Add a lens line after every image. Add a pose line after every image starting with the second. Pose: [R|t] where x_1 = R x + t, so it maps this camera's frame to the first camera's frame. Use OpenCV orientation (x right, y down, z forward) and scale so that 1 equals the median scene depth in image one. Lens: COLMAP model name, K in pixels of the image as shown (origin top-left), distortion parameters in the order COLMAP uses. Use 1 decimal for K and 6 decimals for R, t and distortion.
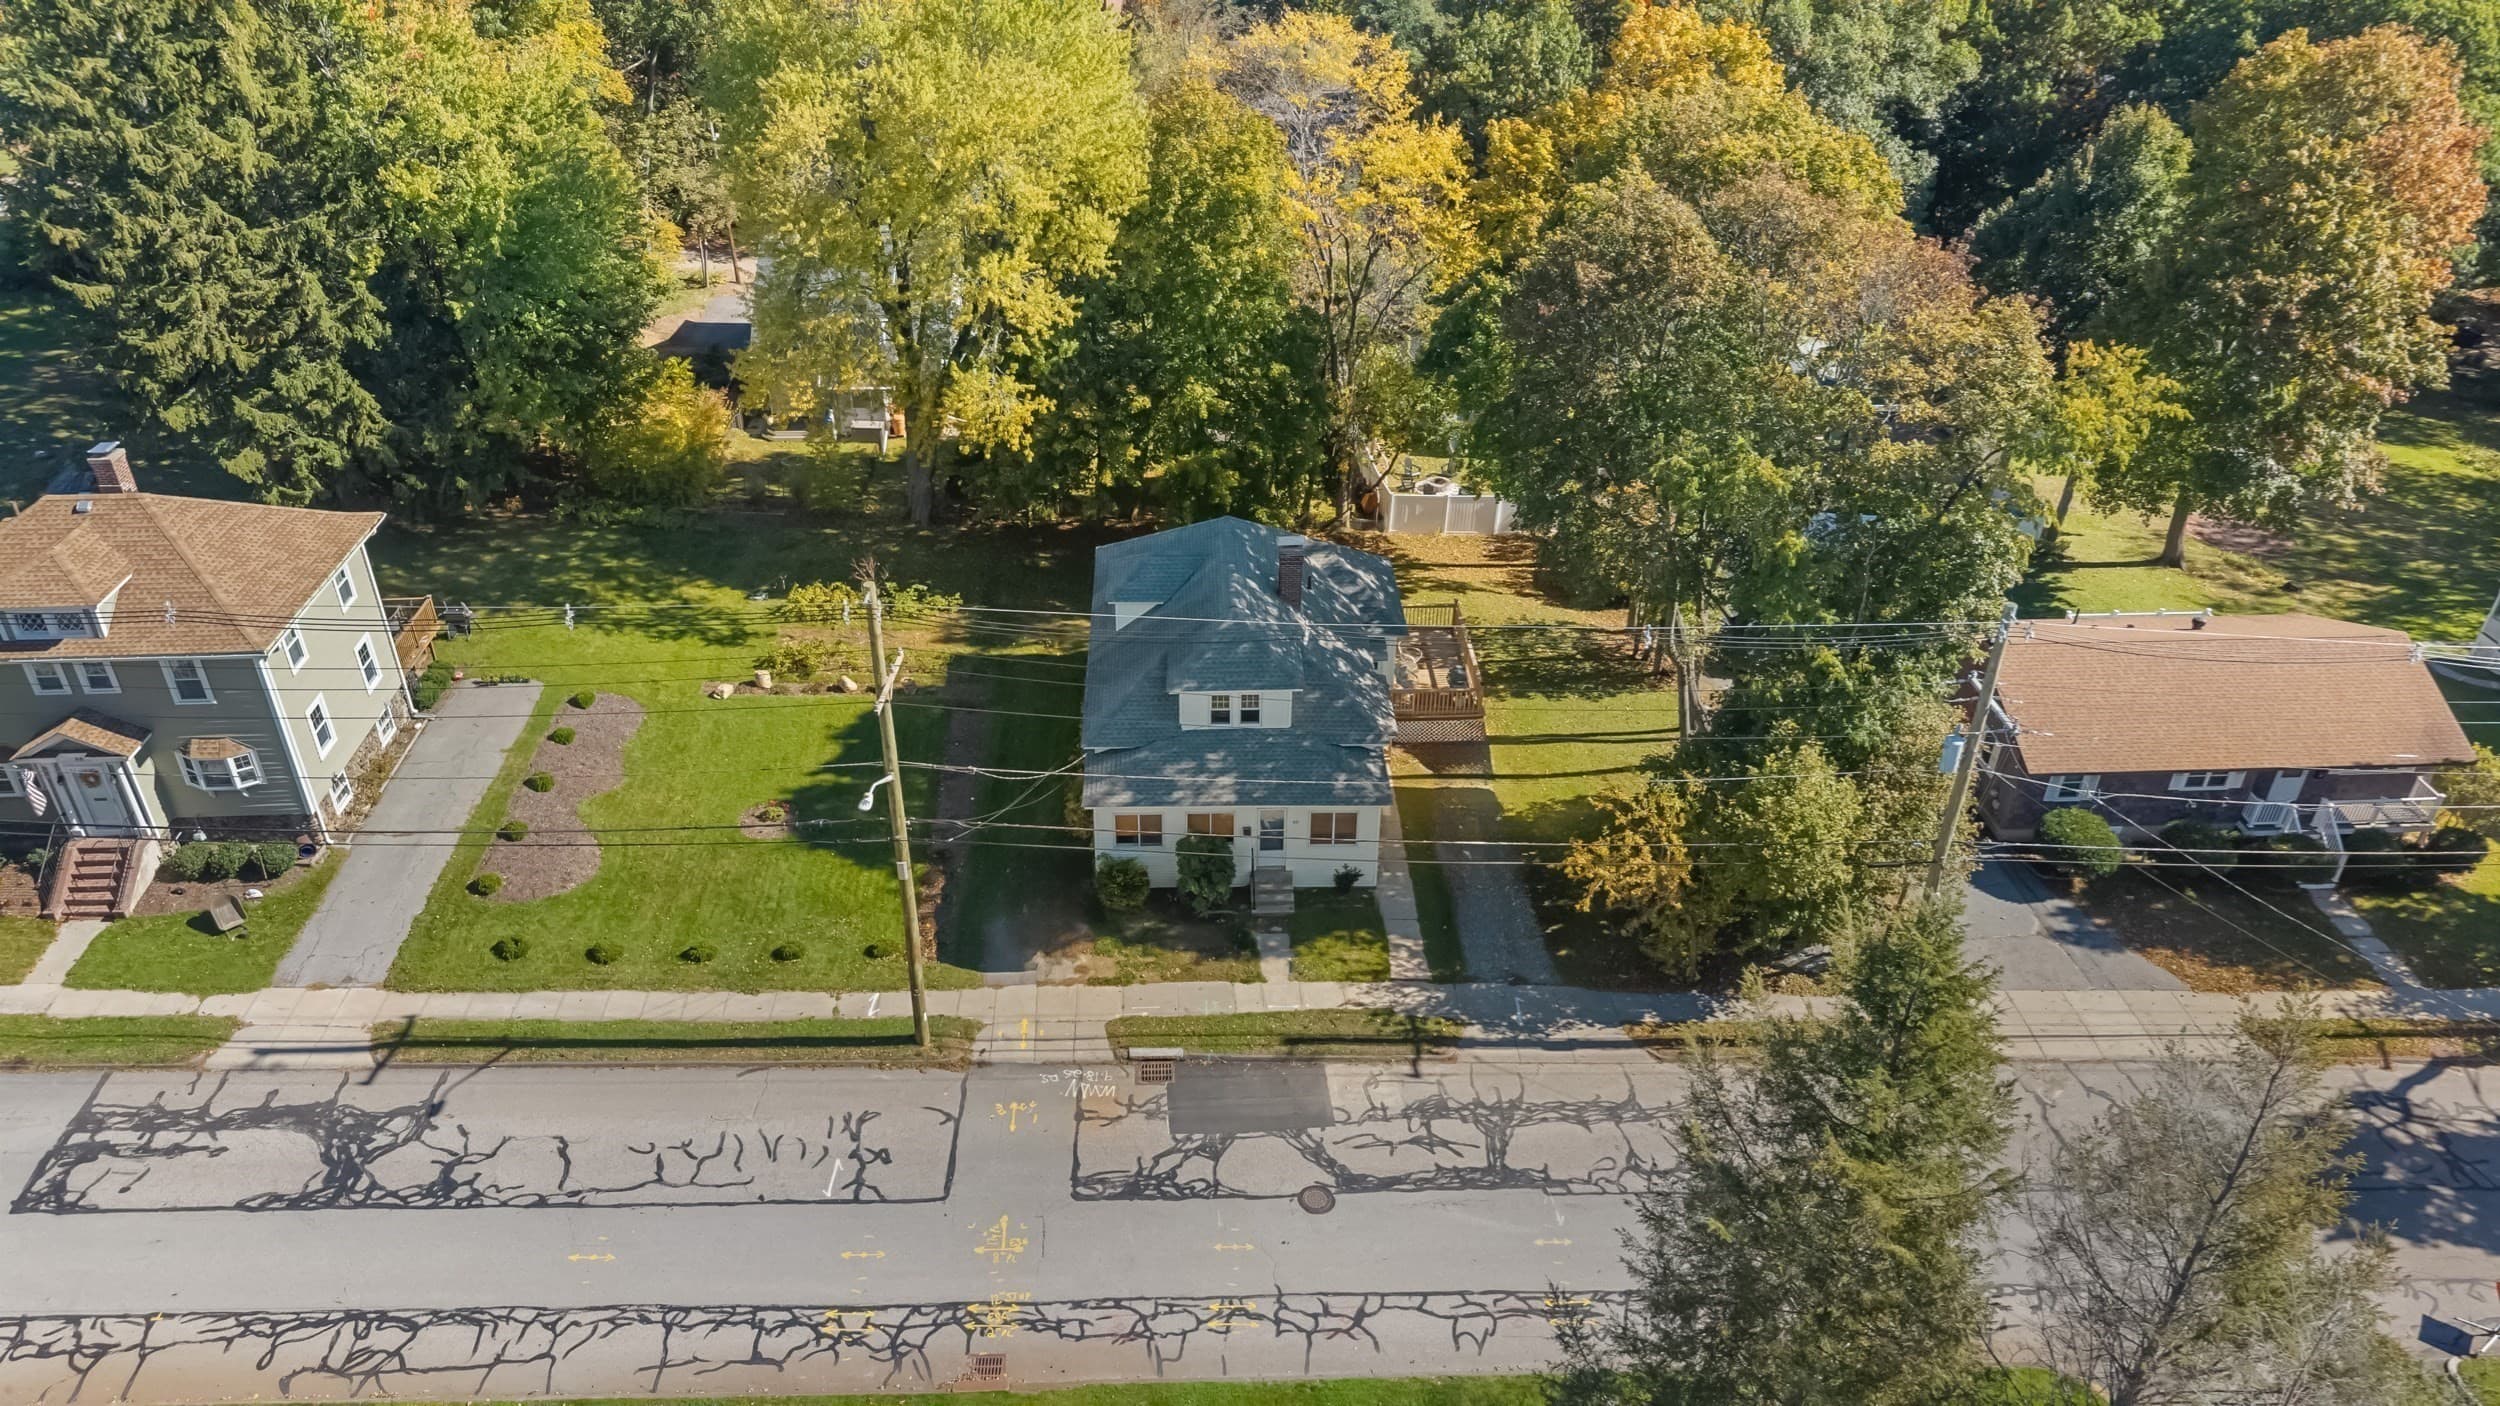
lens RADIAL K [[1661.8, 0, 1250.0], [0, 1661.8, 703.0], [0, 0, 1]] dist [0.010666, 0.000440]
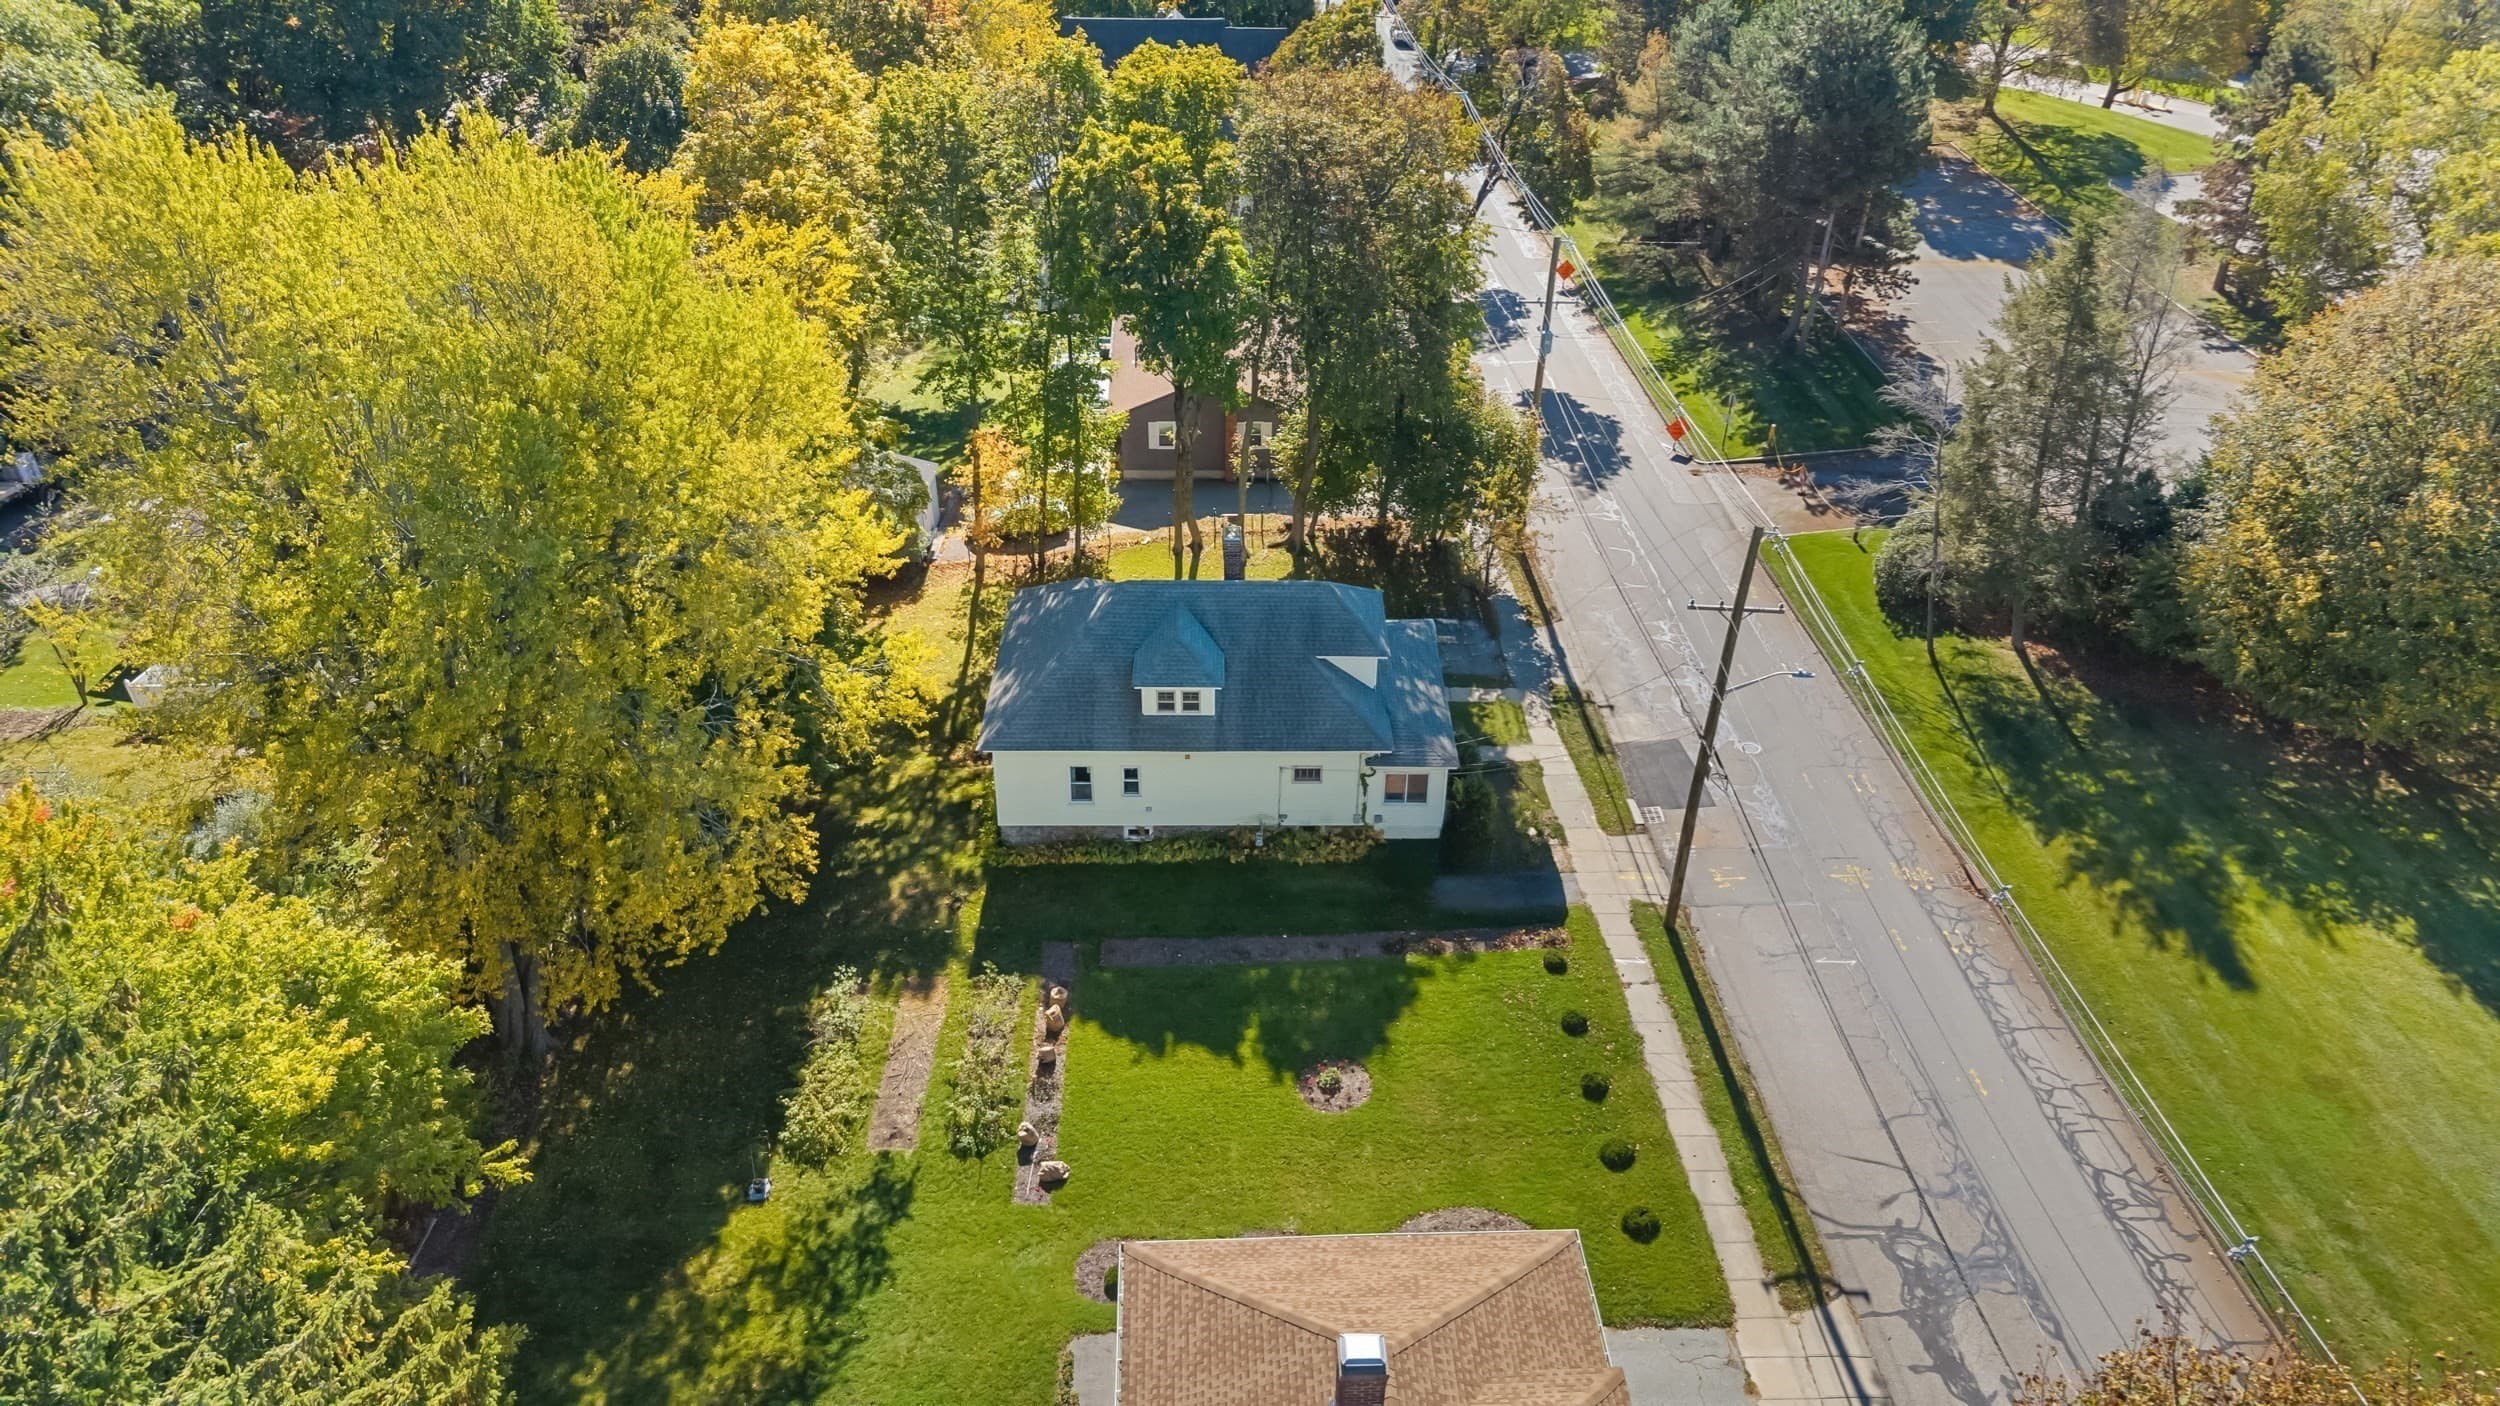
lens RADIAL K [[1661.8, 0, 1250.0], [0, 1661.8, 703.0], [0, 0, 1]] dist [0.010666, 0.000440]
pose [[0.032663, -0.569505, 0.821338, -1.055108], [0.527697, 0.707727, 0.469743, -0.594380], [-0.848805, 0.418074, 0.323643, 0.801126]]
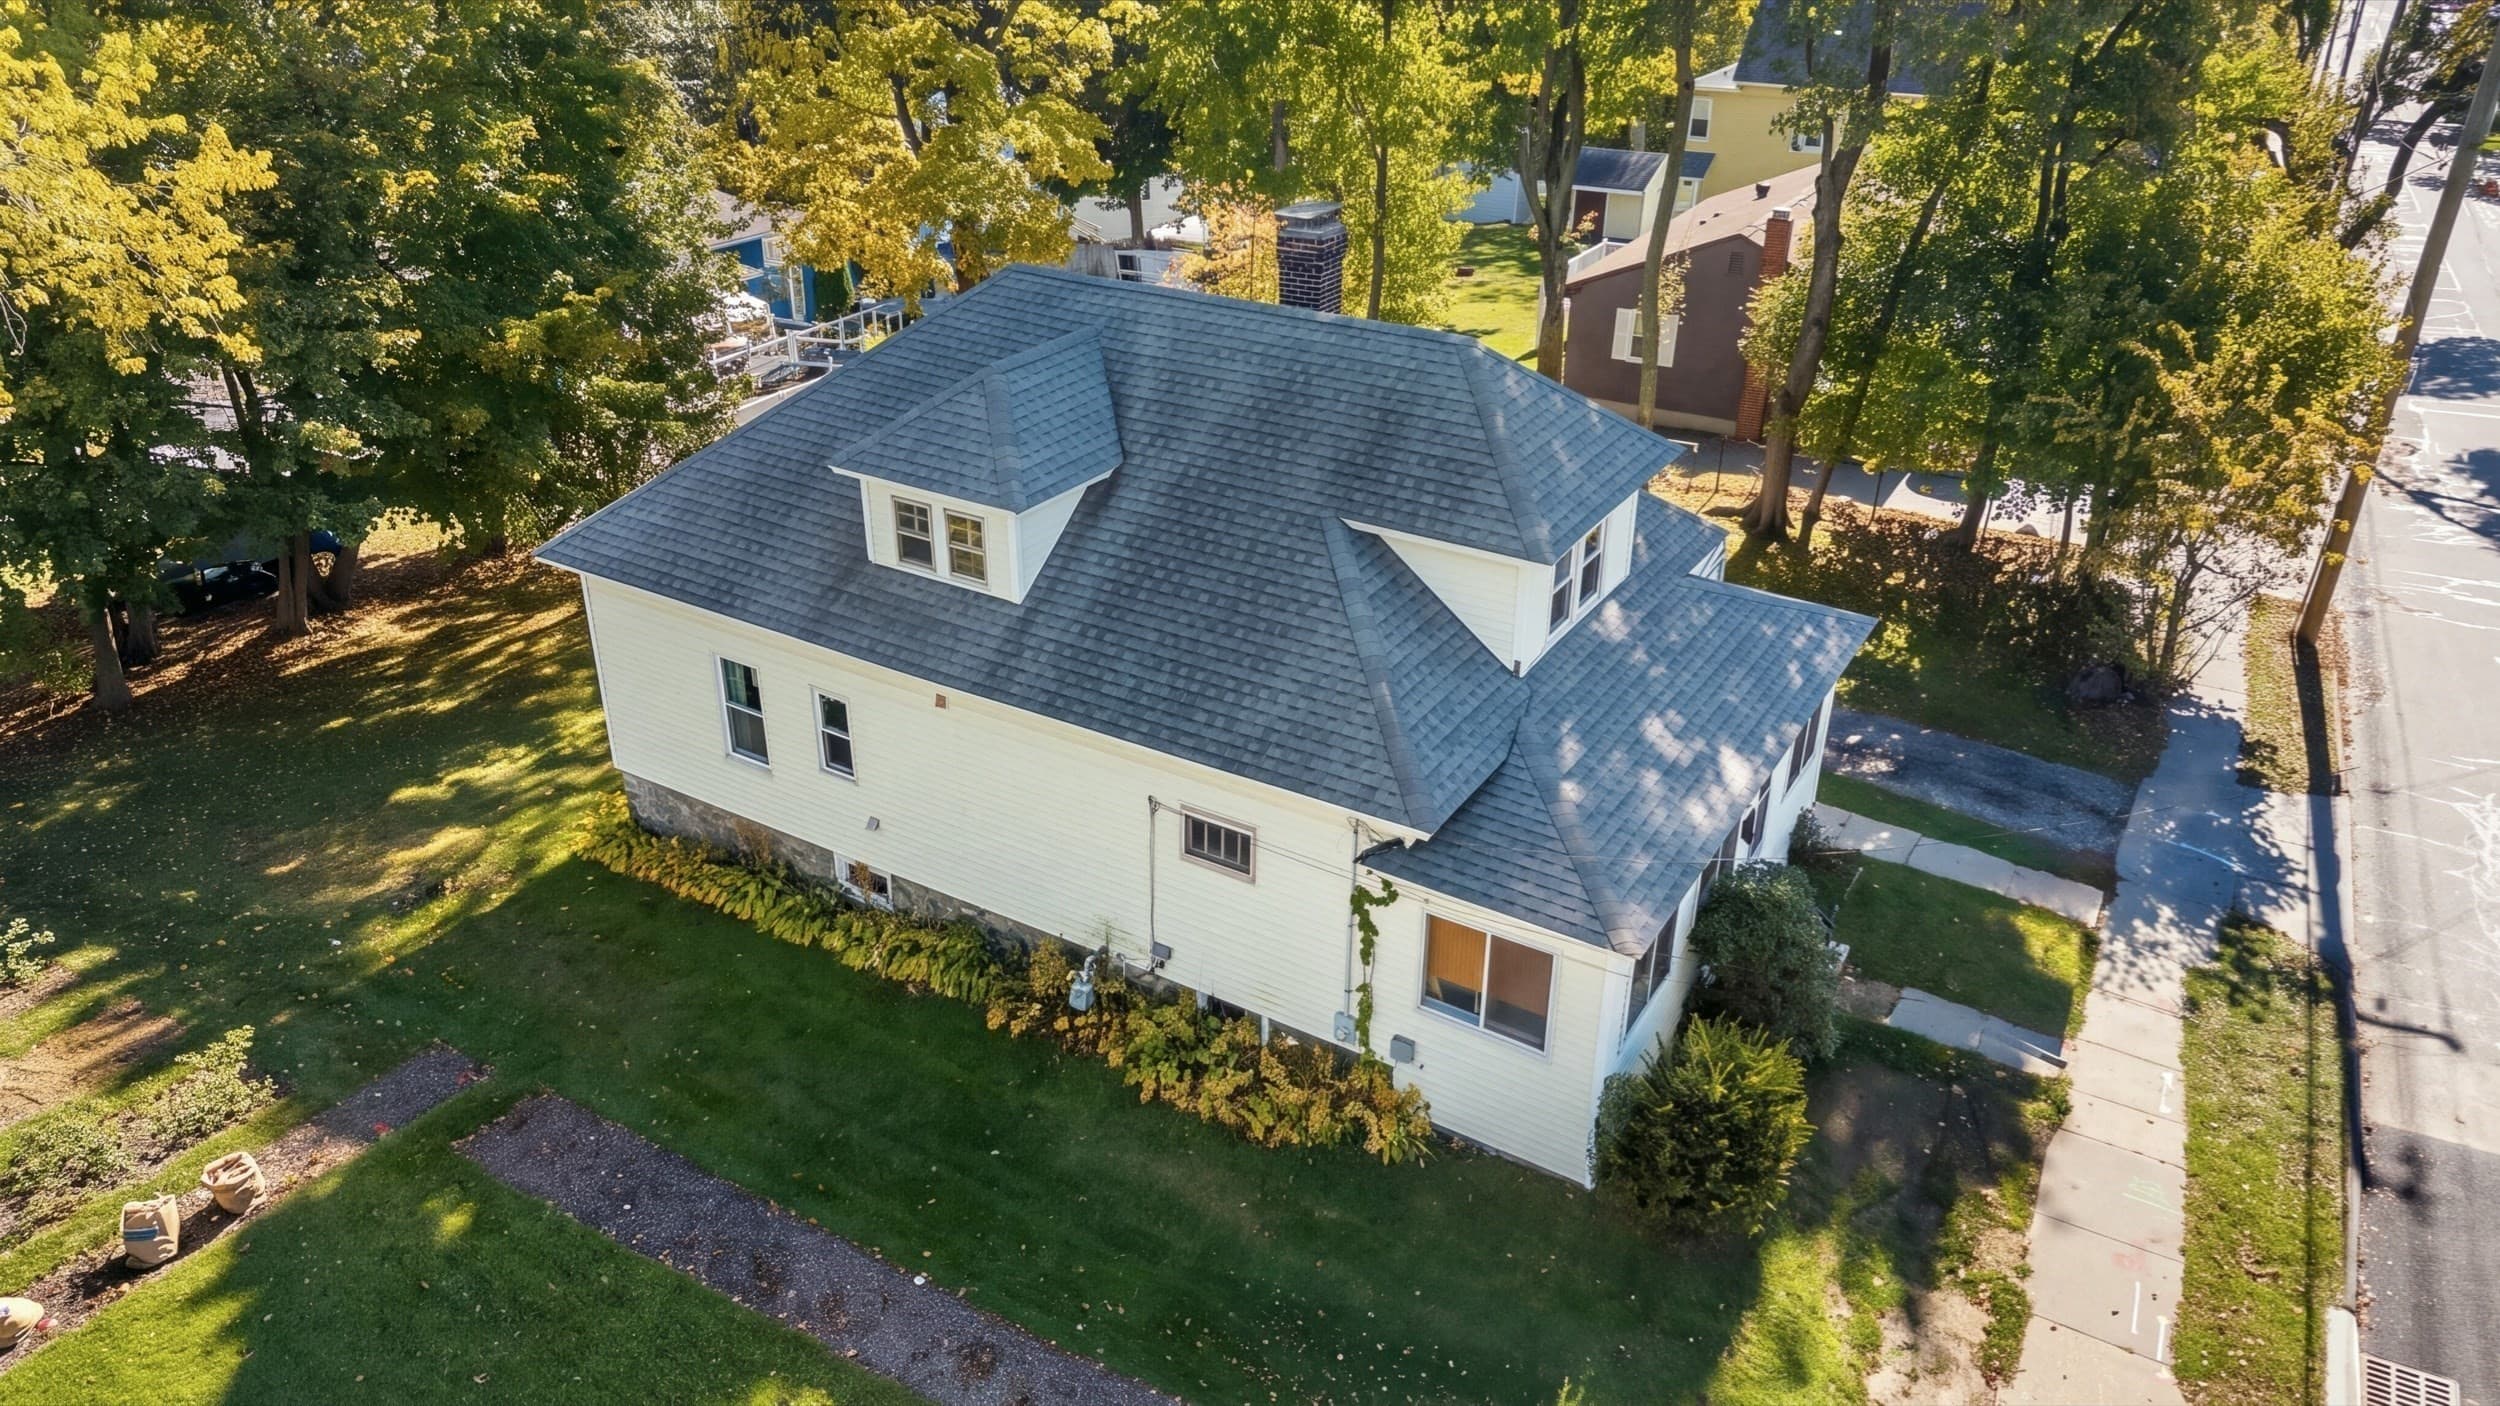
lens RADIAL K [[1661.8, 0, 1250.0], [0, 1661.8, 703.0], [0, 0, 1]] dist [0.010666, 0.000440]
pose [[0.565090, -0.383389, 0.730538, -0.388762], [0.446610, 0.886664, 0.119860, -0.058227], [-0.693695, 0.258534, 0.672270, 0.887988]]
